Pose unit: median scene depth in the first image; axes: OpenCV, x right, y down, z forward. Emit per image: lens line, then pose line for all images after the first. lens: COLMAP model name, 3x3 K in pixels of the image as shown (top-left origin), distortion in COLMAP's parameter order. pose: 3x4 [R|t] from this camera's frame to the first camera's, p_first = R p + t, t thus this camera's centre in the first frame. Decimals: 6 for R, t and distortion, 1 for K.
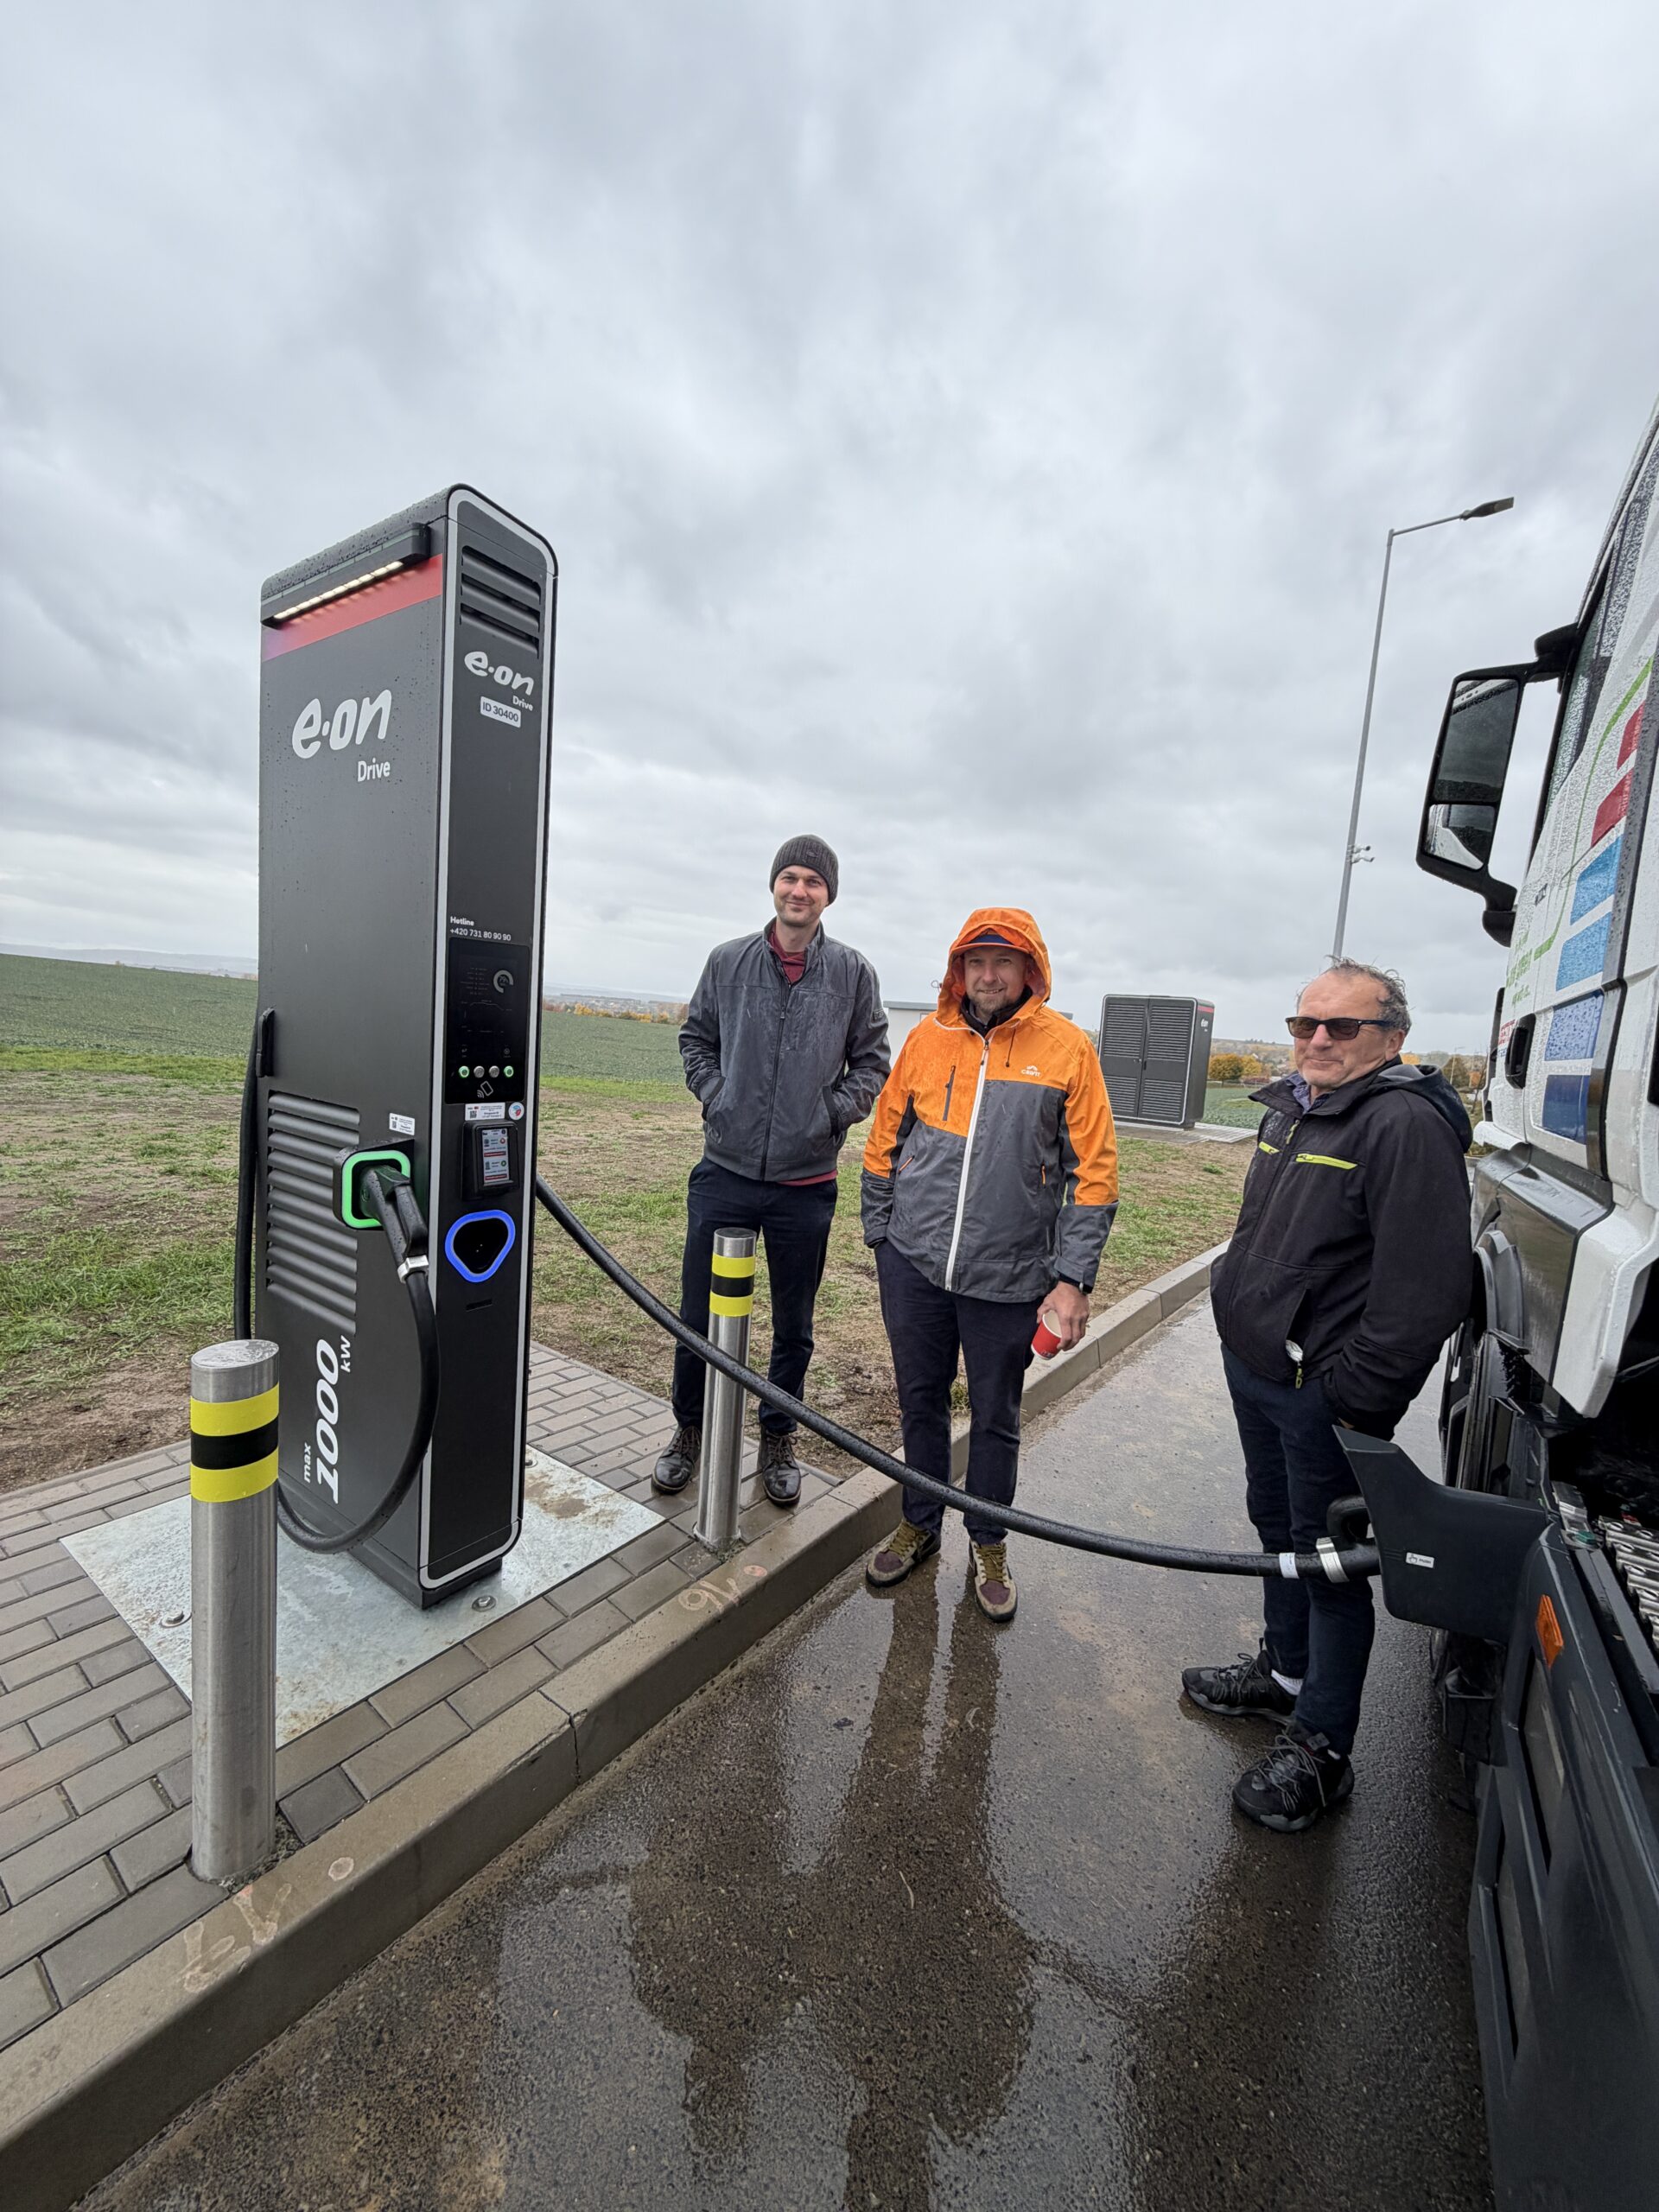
lens RADIAL K [[876.1, 0, 830.3], [0, 876.1, 1106.9], [0, 0, 1]] dist [0.000685, 0.000003]
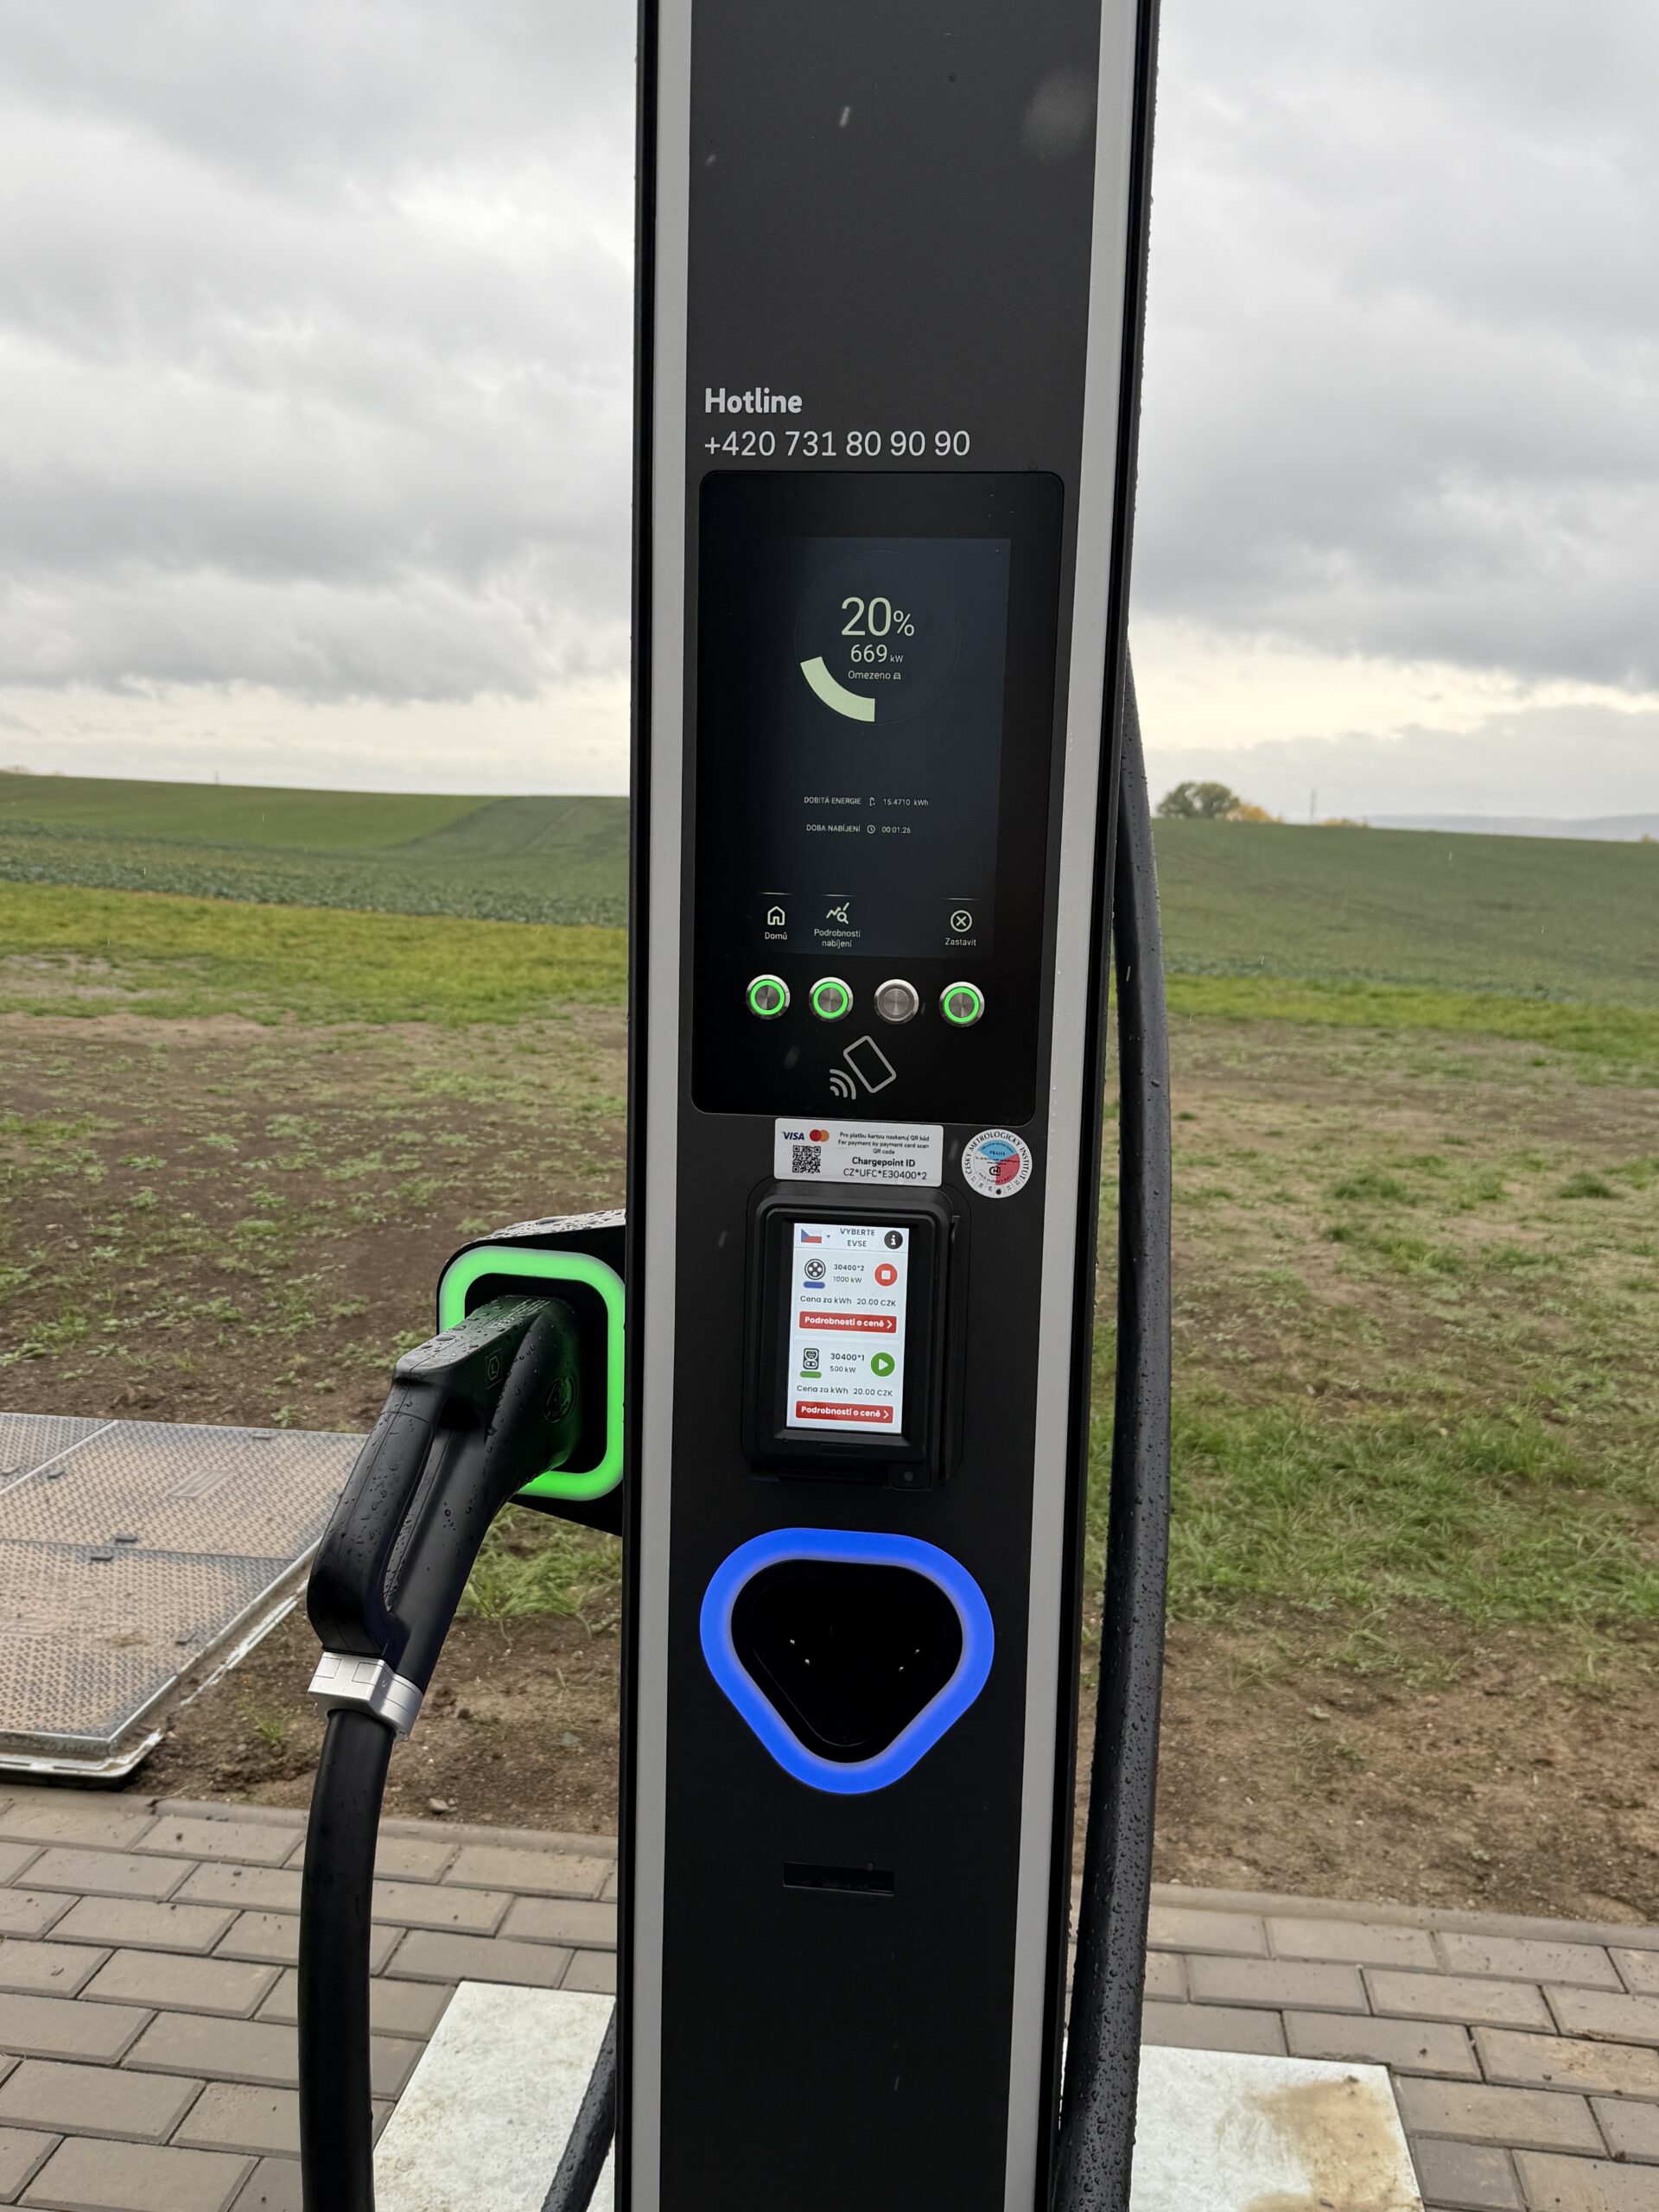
lens RADIAL K [[1926.5, 0, 870.0], [0, 1926.5, 1137.7], [0, 0, 1]] dist [0.055618, -0.039210]
pose [[0.487065, 0.080424, -0.869655, 0.101381], [-0.079836, 0.995682, 0.047365, -0.026764], [0.869709, 0.046360, 0.491382, 0.734976]]
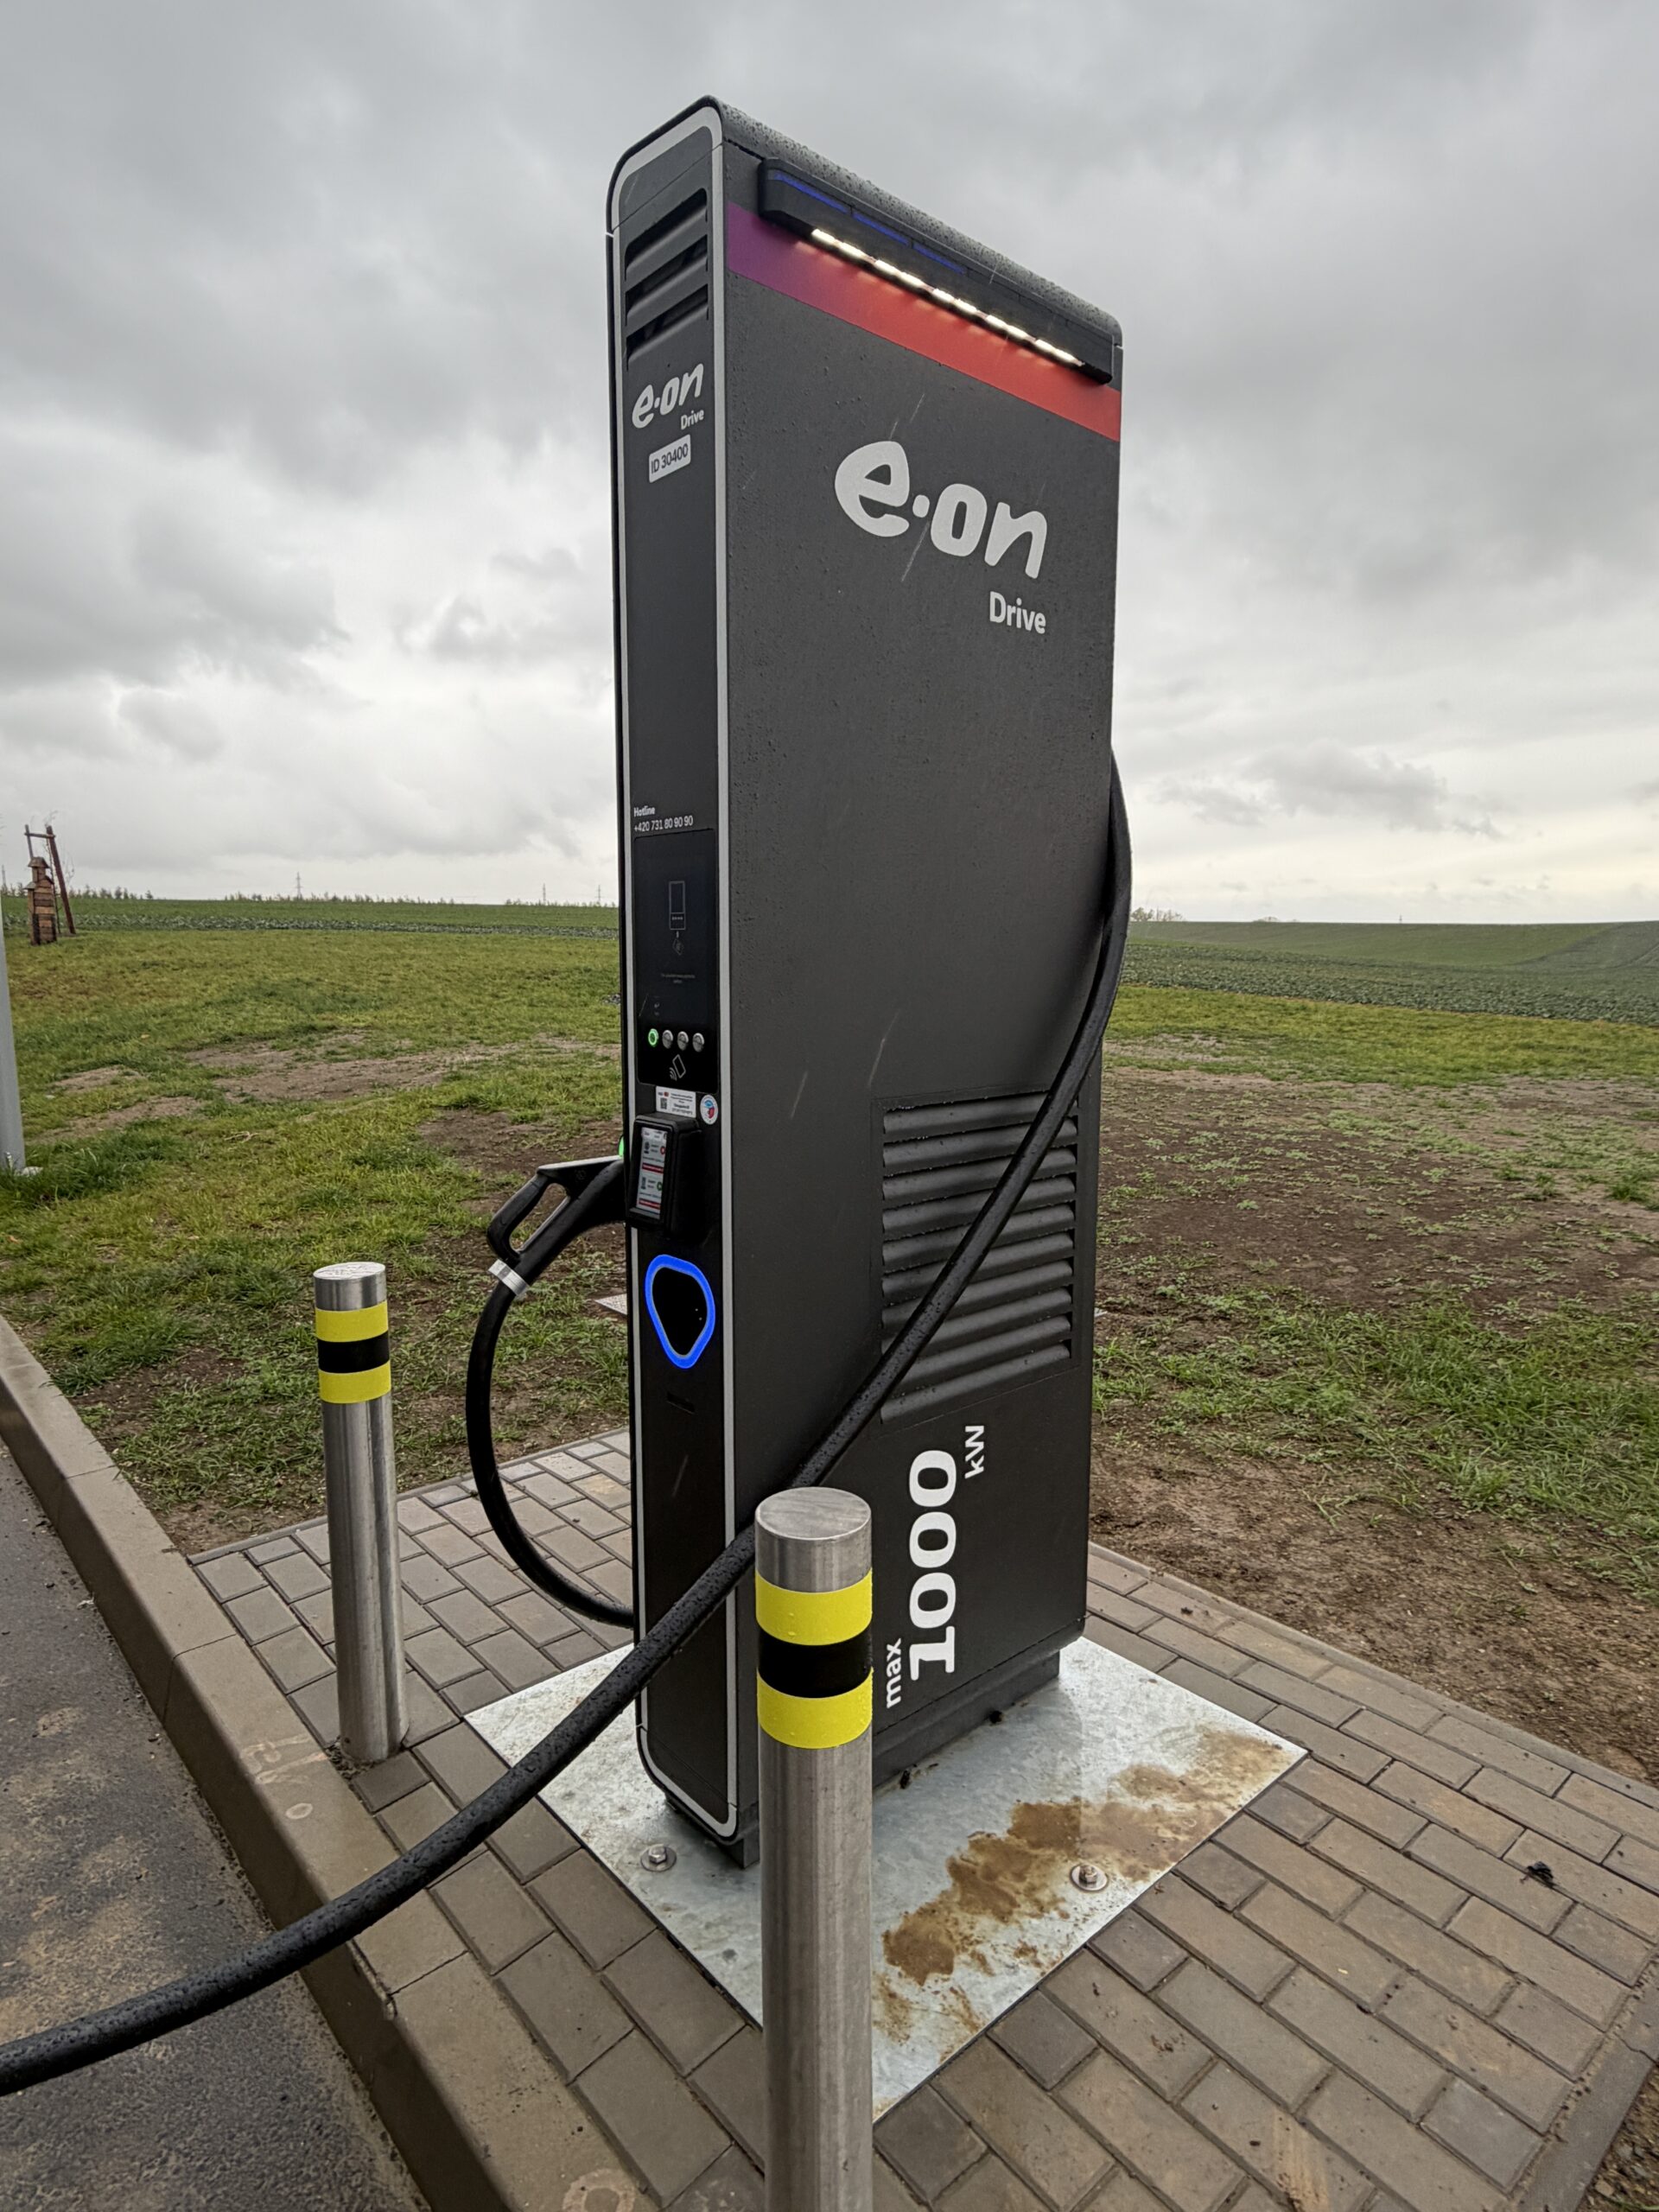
lens RADIAL K [[1248.7, 0, 813.4], [0, 1248.7, 1105.4], [0, 0, 1]] dist [-0.000158, 0.000620]
pose [[-0.241764, 0.055059, -0.968772, 0.468175], [-0.111361, 0.990218, 0.084068, -0.080925], [0.963924, 0.128208, -0.233268, 1.327423]]
